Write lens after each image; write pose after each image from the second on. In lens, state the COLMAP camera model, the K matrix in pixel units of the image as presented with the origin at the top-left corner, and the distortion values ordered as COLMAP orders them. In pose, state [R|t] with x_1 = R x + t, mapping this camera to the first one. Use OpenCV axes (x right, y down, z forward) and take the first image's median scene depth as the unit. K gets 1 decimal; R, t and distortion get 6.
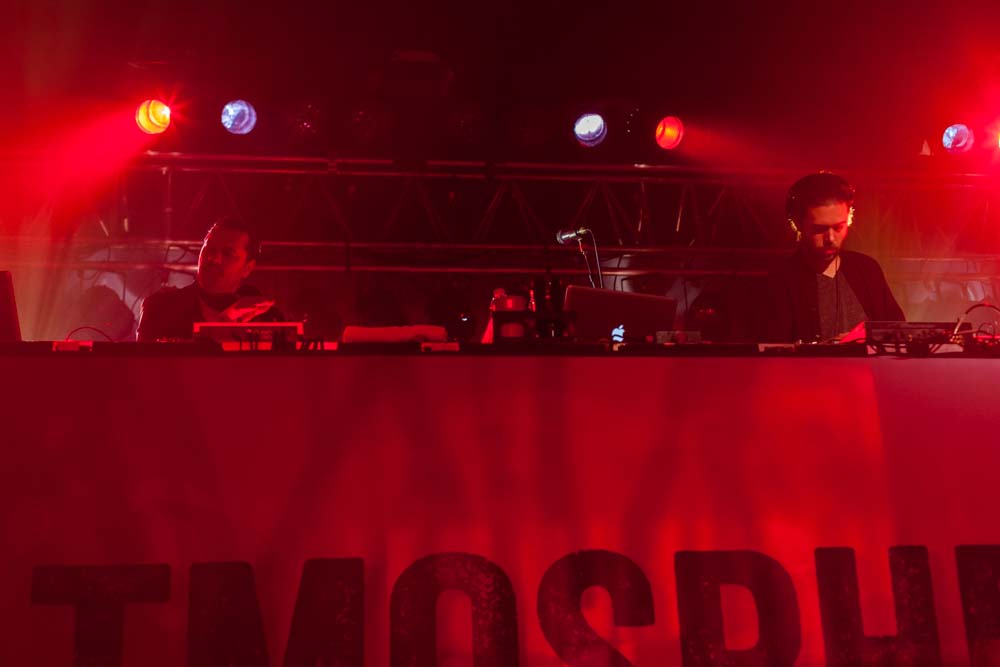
lens RADIAL K [[1445.1, 0, 500.0], [0, 1445.1, 333.5], [0, 0, 1]] dist [-0.026459, 0.034184]
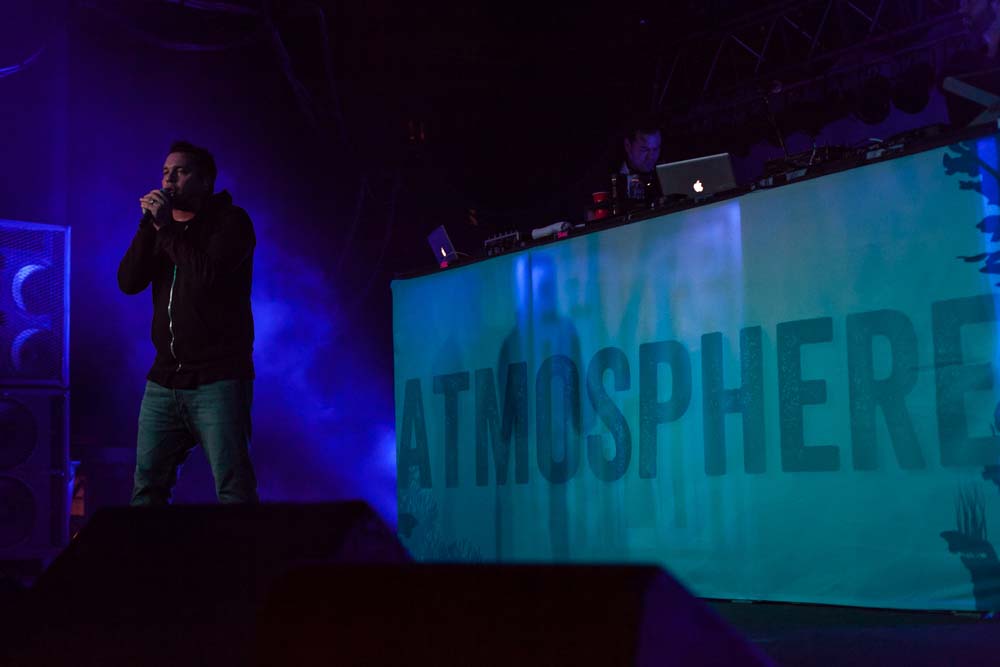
lens RADIAL K [[1445.1, 0, 500.0], [0, 1445.1, 333.5], [0, 0, 1]] dist [-0.026459, 0.034184]
pose [[0.468488, -0.067693, -0.880873, 1.520554], [0.282149, 0.956310, 0.076569, -0.032997], [0.837204, -0.284409, 0.467119, 0.099873]]
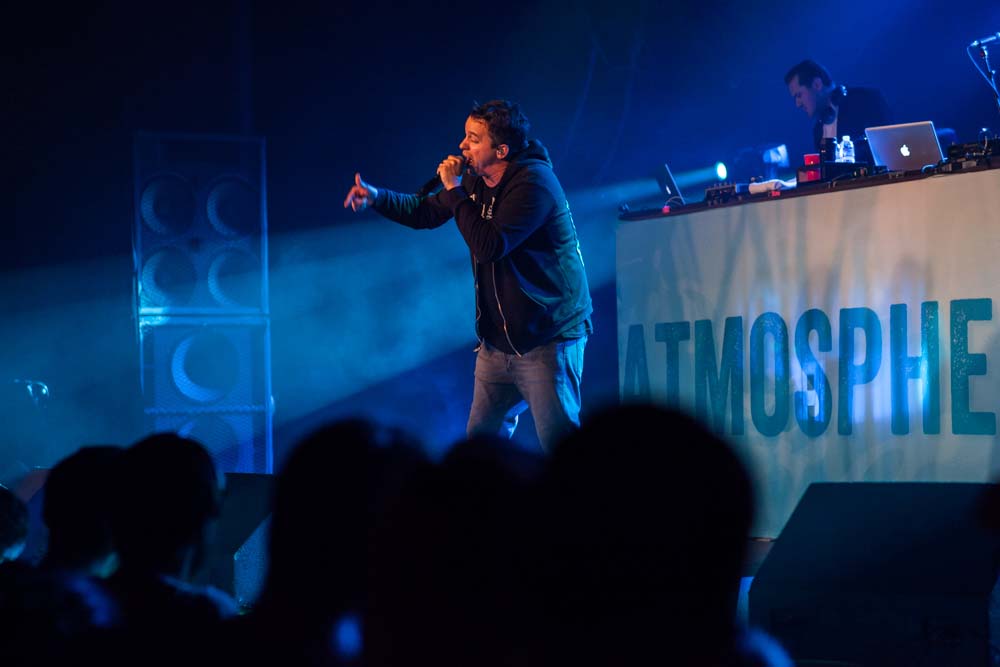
lens RADIAL K [[2499.1, 0, 500.0], [0, 2499.1, 333.5], [0, 0, 1]] dist [-0.039524, 1.247366]
pose [[0.339190, 0.010285, -0.940662, 2.870019], [0.300580, 0.946337, 0.118733, -0.308902], [0.891404, -0.323017, 0.317897, -0.345676]]
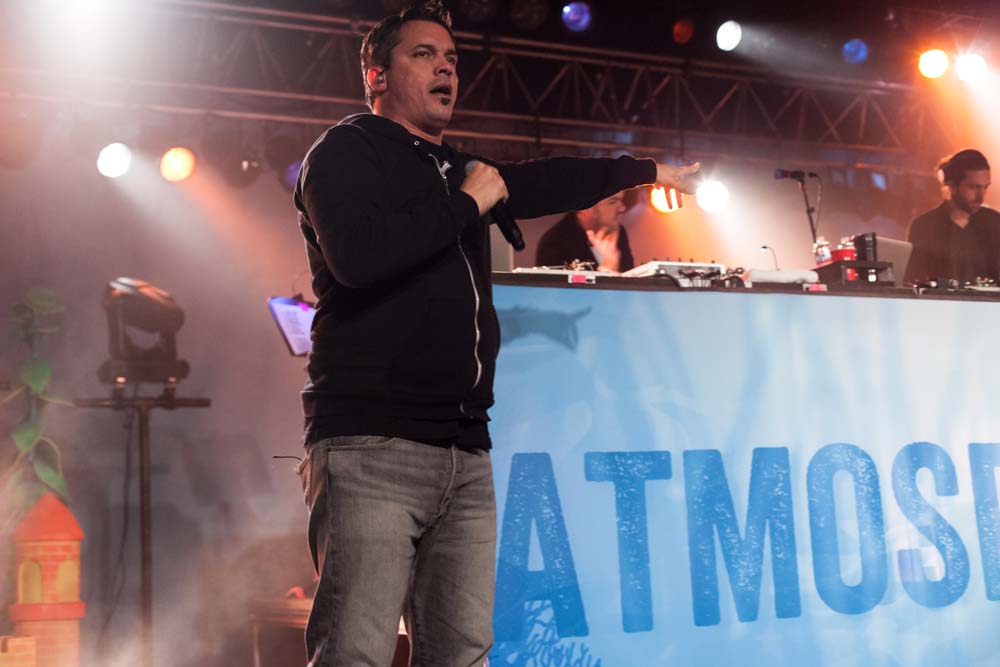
lens RADIAL K [[1445.1, 0, 500.0], [0, 1445.1, 333.5], [0, 0, 1]] dist [-0.026459, 0.034184]
pose [[0.956976, 0.038324, 0.287625, -0.739172], [-0.081261, 0.986972, 0.138862, -0.116288], [-0.278557, -0.156260, 0.947623, -0.199454]]
